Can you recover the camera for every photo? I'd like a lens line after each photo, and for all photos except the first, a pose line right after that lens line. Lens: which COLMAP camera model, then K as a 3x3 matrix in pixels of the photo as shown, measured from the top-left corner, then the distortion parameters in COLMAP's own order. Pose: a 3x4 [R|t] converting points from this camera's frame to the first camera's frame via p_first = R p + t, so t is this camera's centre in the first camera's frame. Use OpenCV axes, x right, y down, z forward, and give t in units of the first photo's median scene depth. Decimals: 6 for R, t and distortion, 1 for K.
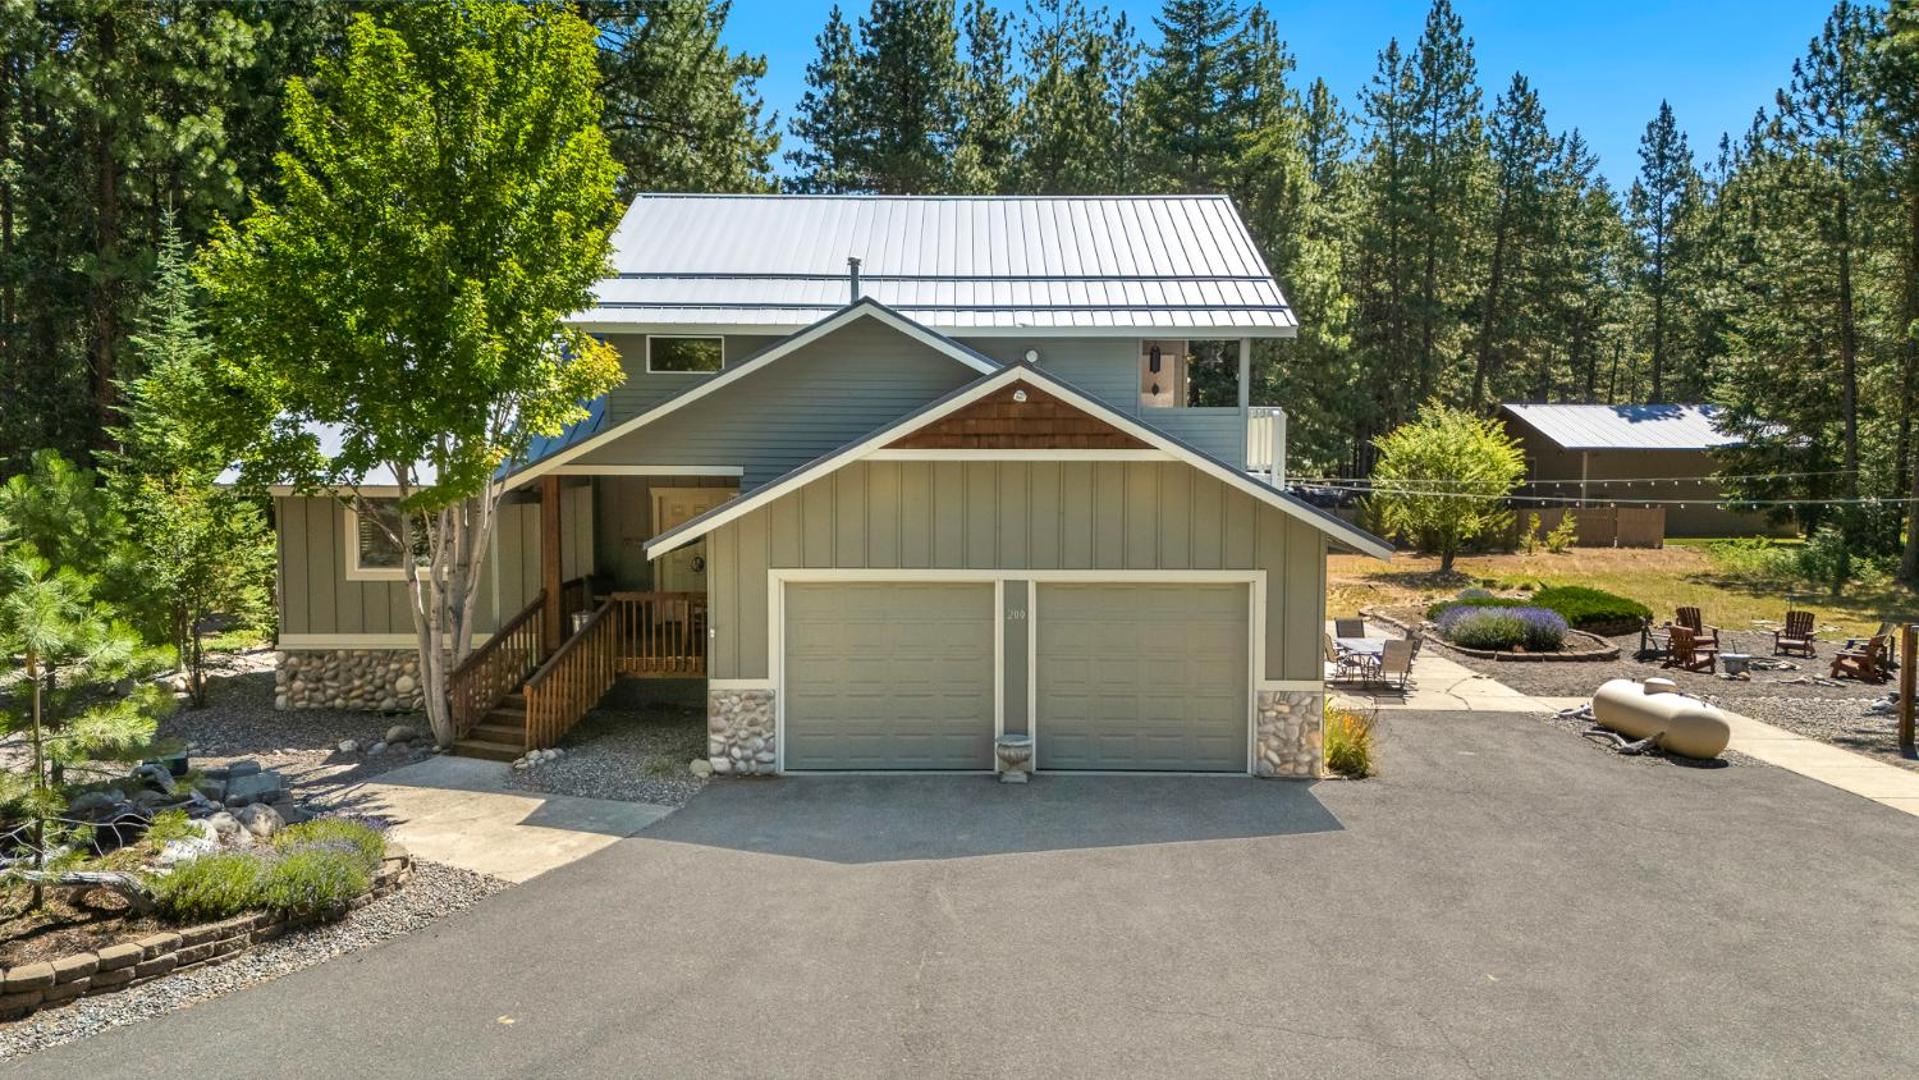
lens RADIAL K [[1427.7, 0, 984.2], [0, 1427.7, 542.8], [0, 0, 1]] dist [0.053437, -0.003960]
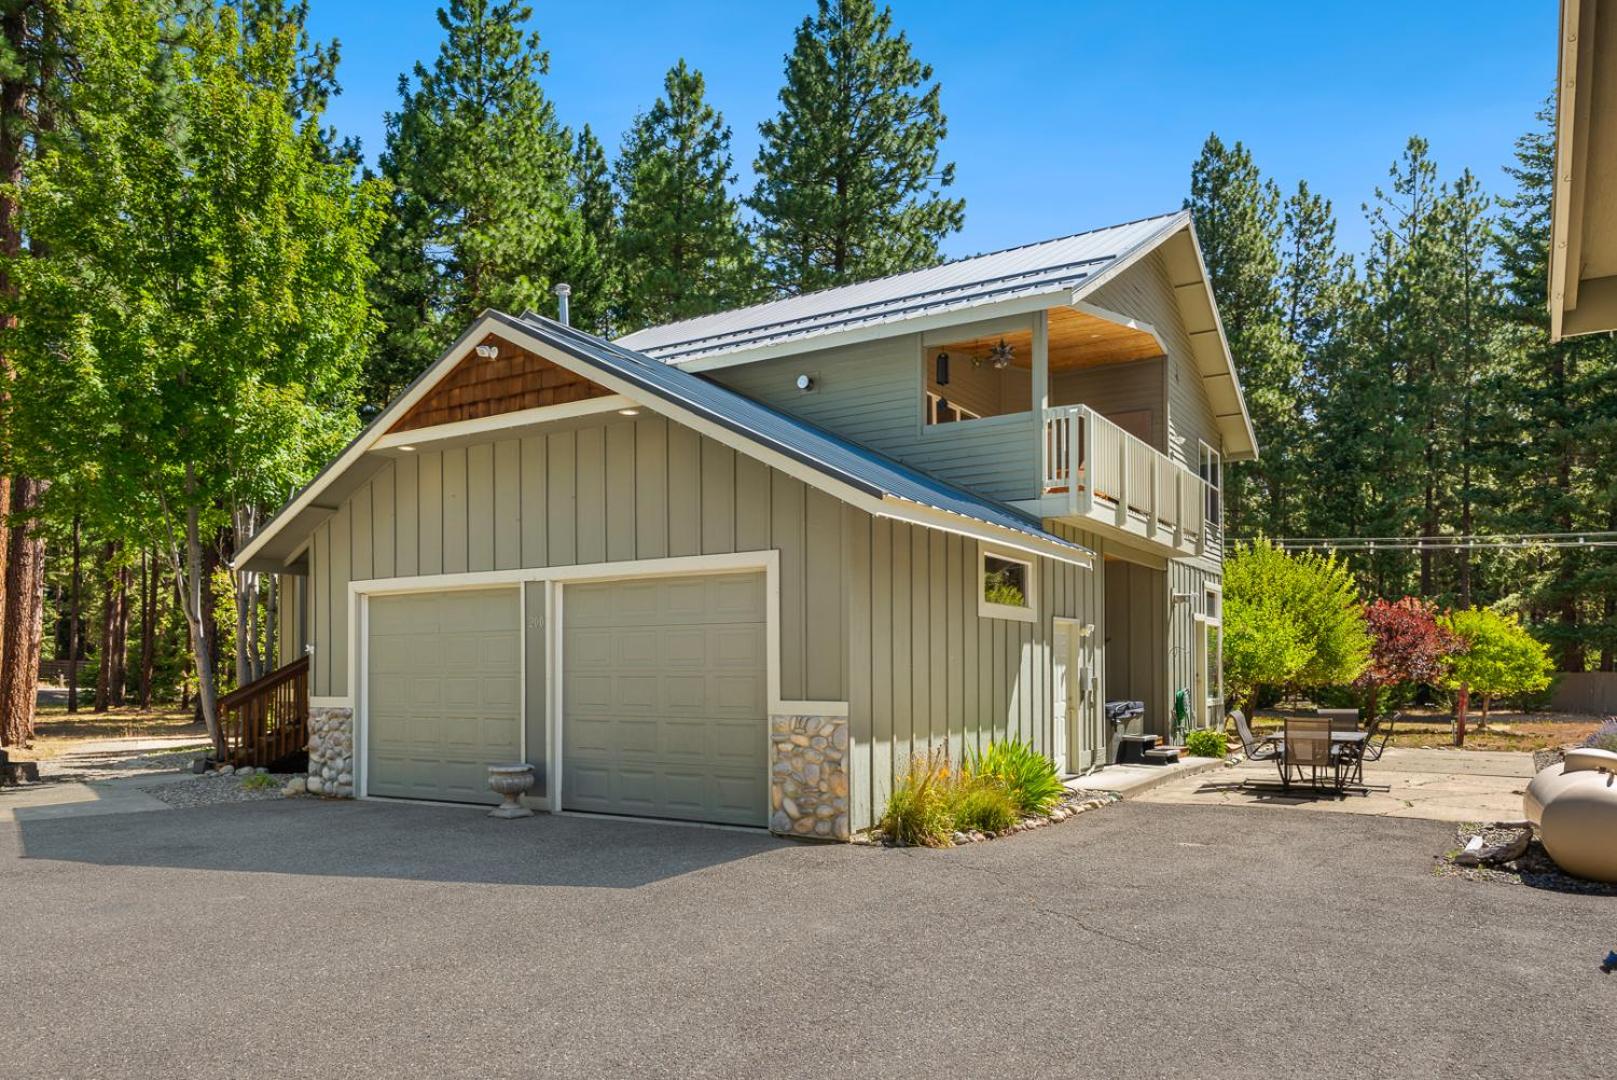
lens RADIAL K [[1129.5, 0, 837.7], [0, 1129.5, 662.9], [0, 0, 1]] dist [0.028958, -0.000156]
pose [[0.848047, -0.013844, -0.529740, 0.478983], [-0.027876, 0.997109, -0.070684, 0.106115], [0.529187, 0.074711, 0.845210, 0.478576]]
